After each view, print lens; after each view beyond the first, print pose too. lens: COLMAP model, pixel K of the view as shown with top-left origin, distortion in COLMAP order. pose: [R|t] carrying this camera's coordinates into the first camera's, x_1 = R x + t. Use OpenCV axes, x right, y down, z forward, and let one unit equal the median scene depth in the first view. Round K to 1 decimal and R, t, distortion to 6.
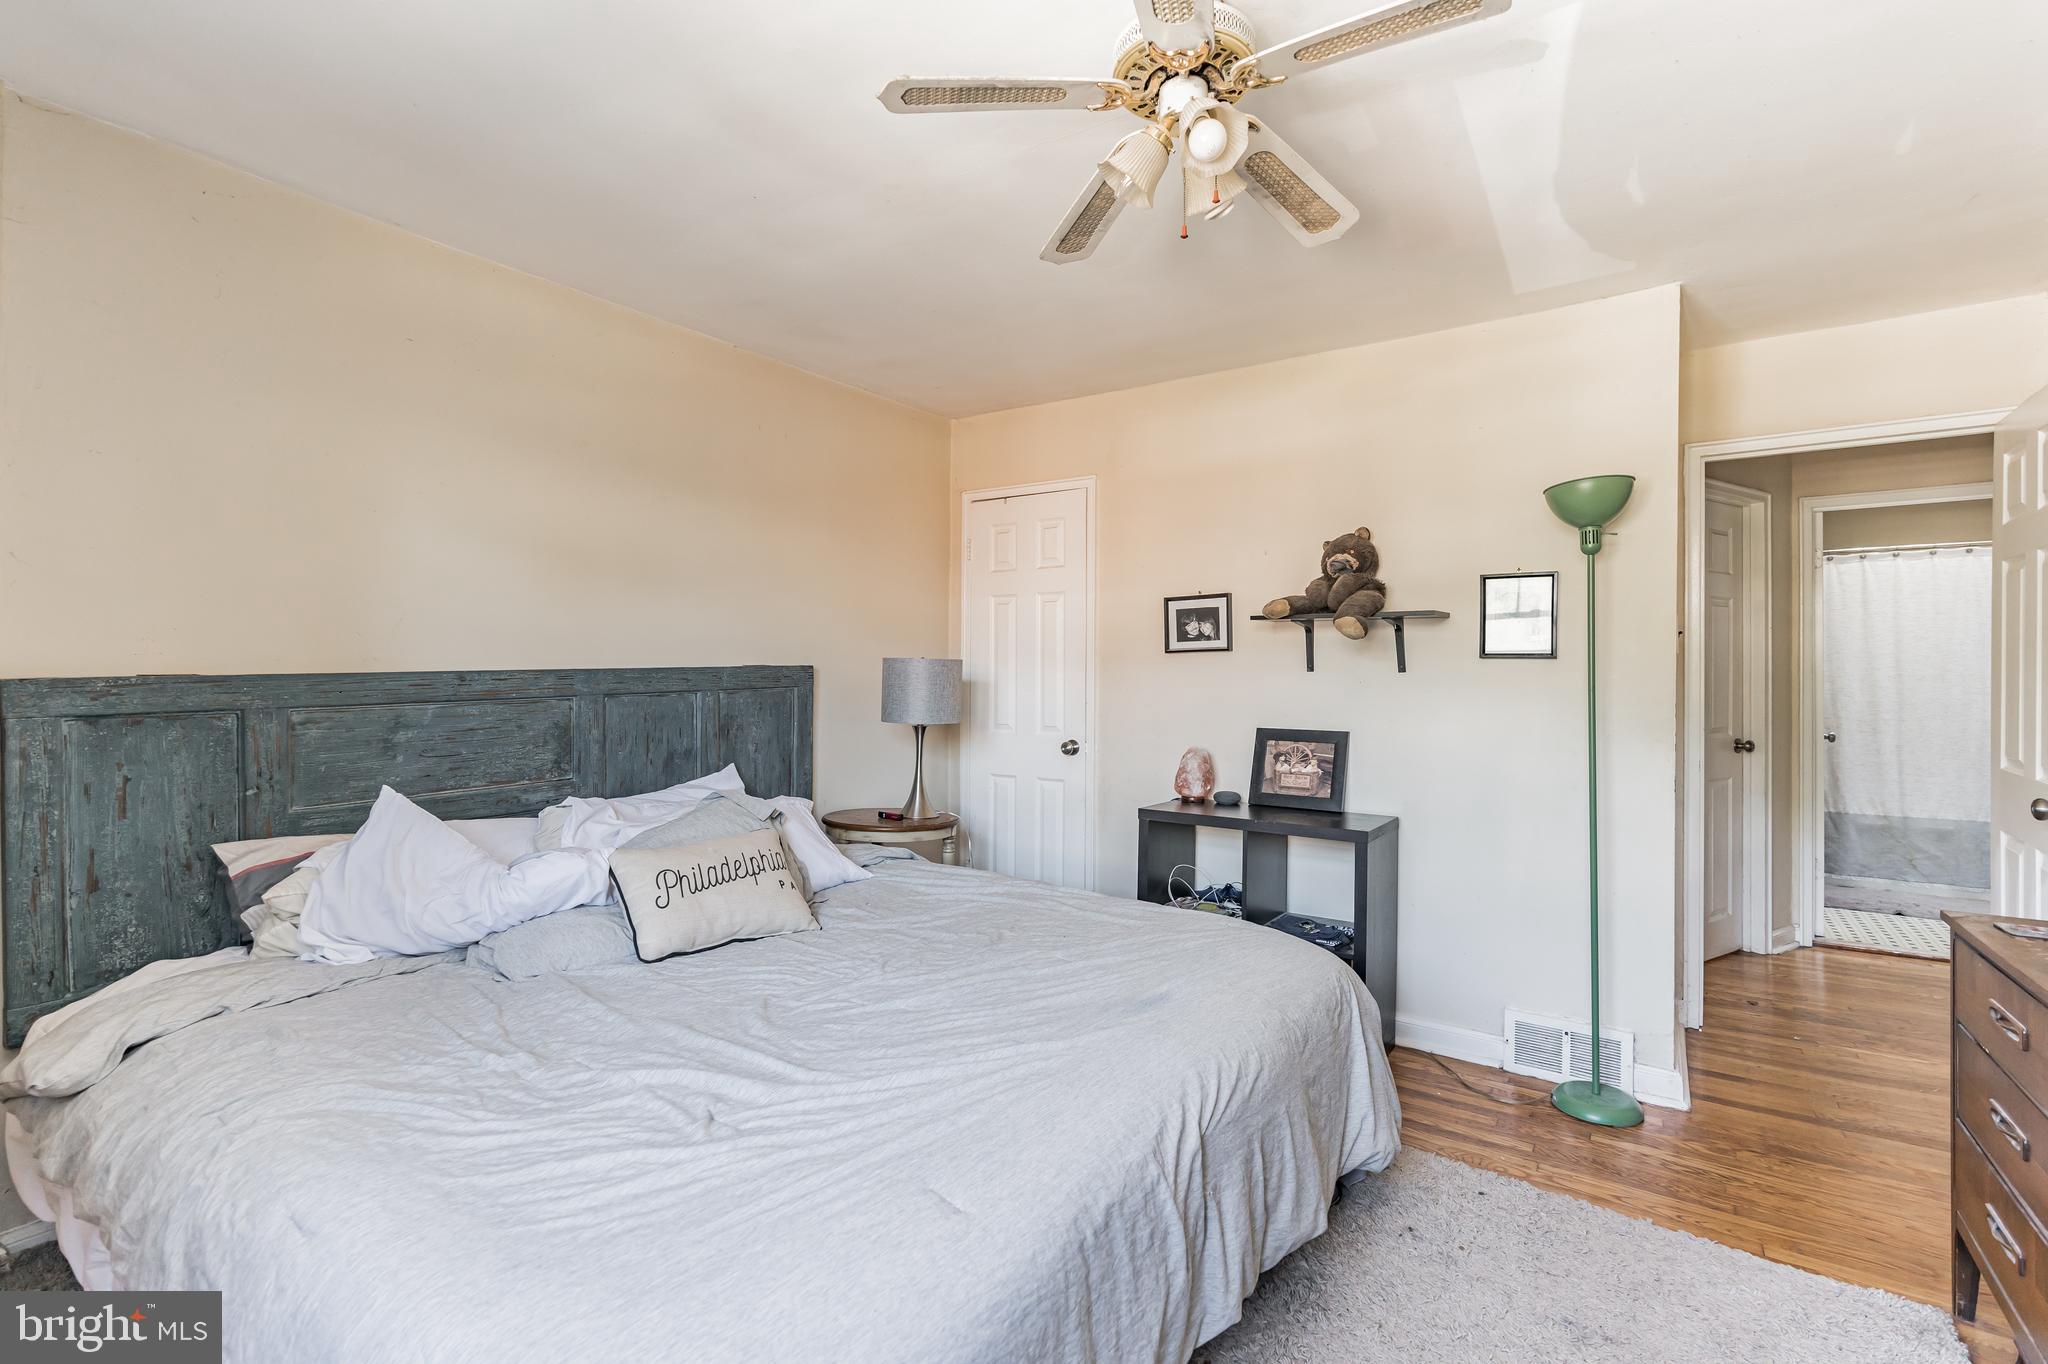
lens RADIAL K [[942.1, 0, 1023.9], [0, 942.1, 677.1], [0, 0, 1]] dist [-0.010138, 0.003421]
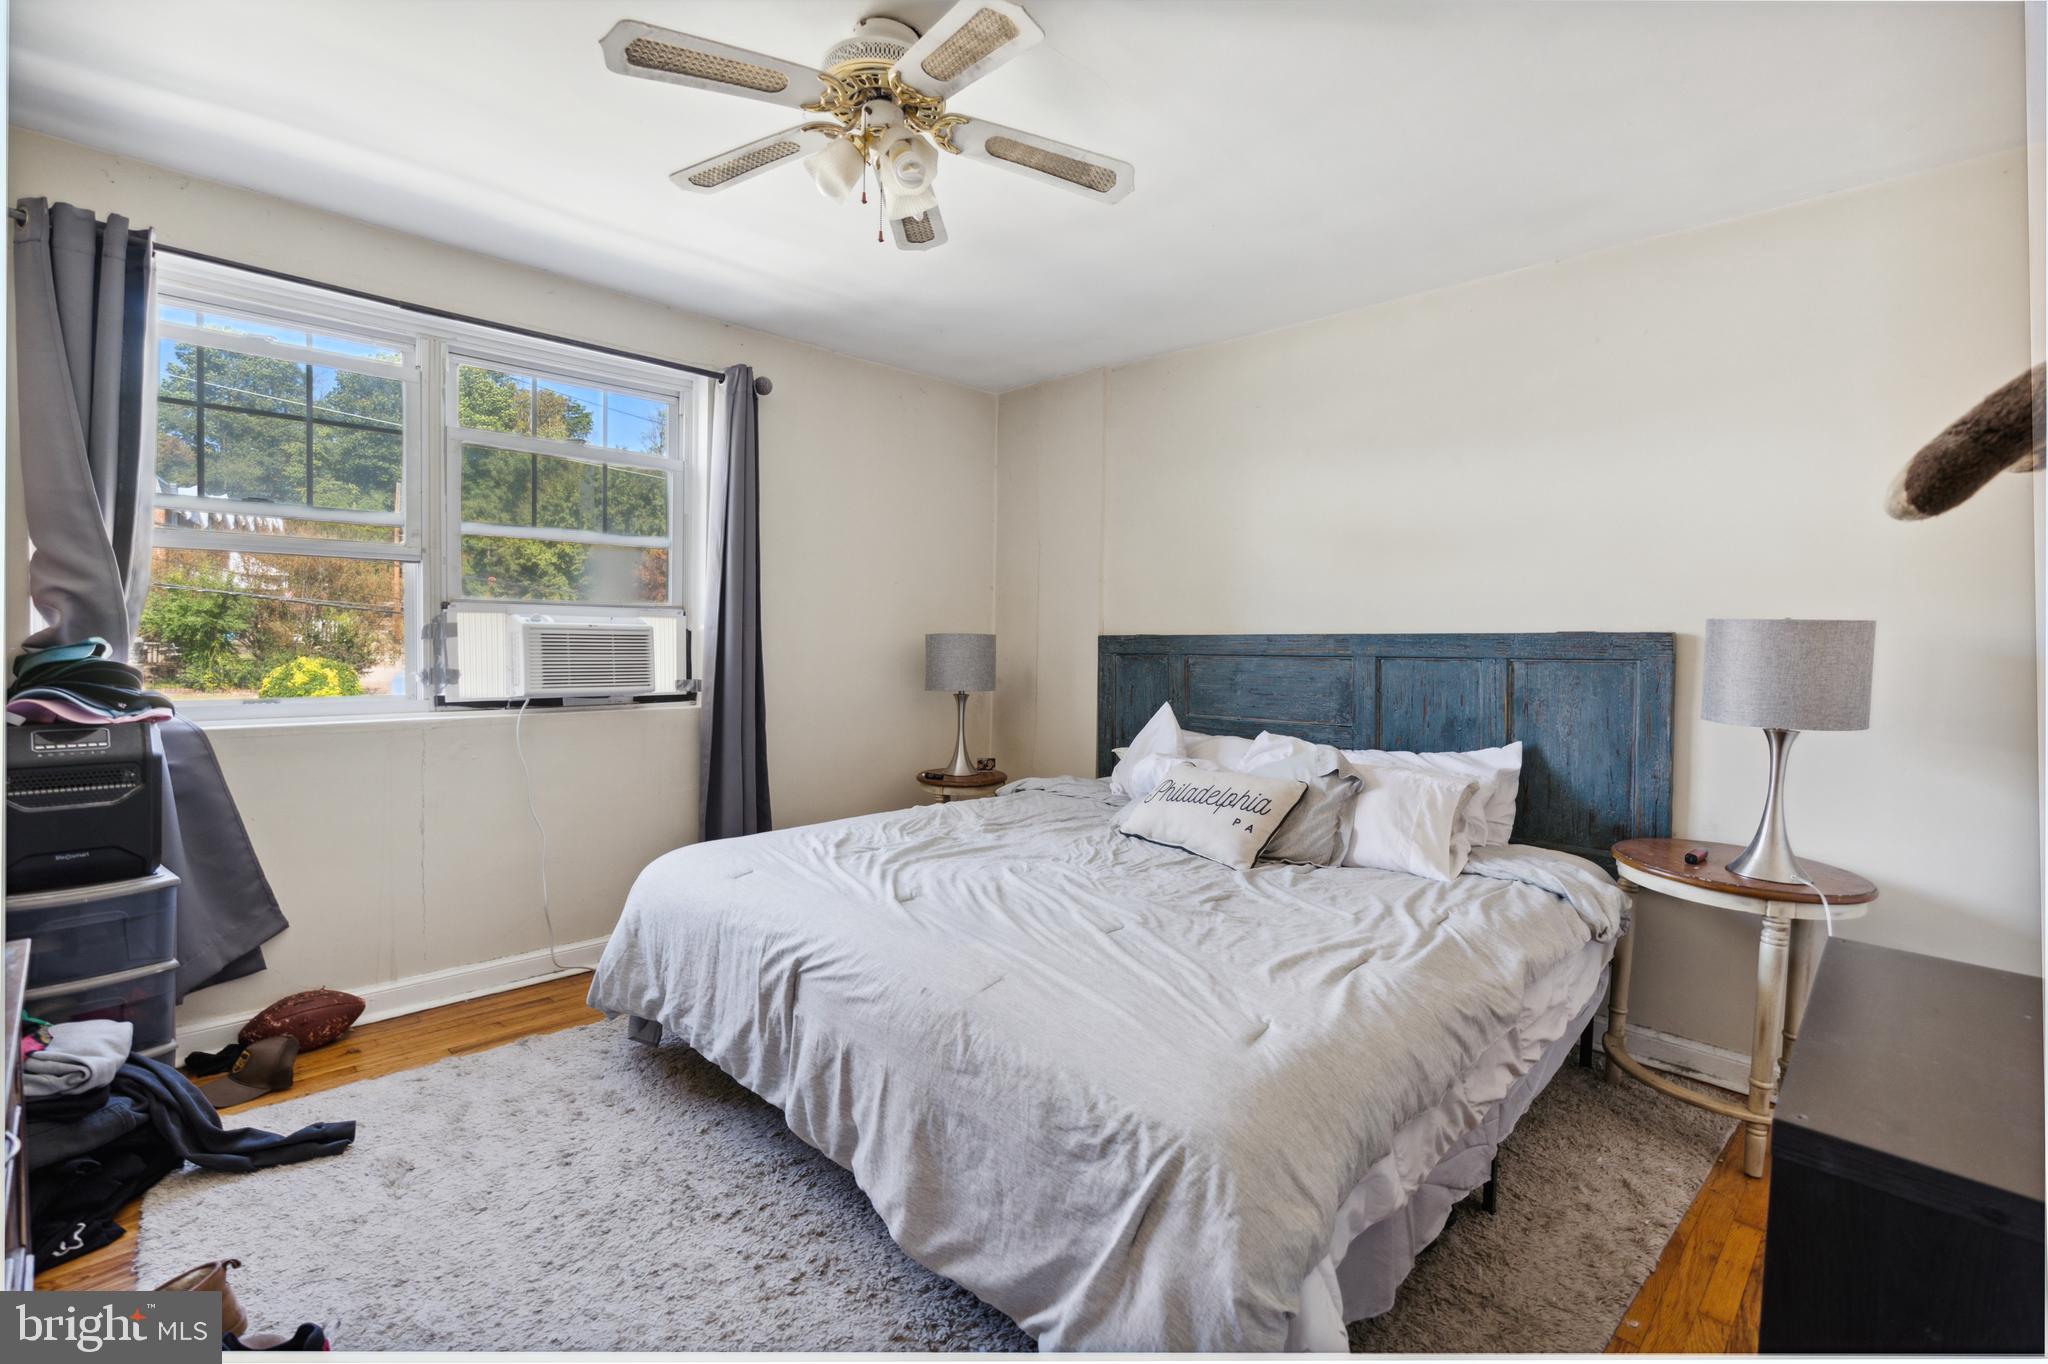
lens RADIAL K [[942.1, 0, 1025.5], [0, 942.1, 668.7], [0, 0, 1]] dist [-0.010138, 0.003421]
pose [[-0.151419, 0.040363, -0.987645, 0.757228], [-0.021139, 0.998805, 0.044060, -0.008711], [0.988244, 0.027549, -0.150385, 0.782209]]
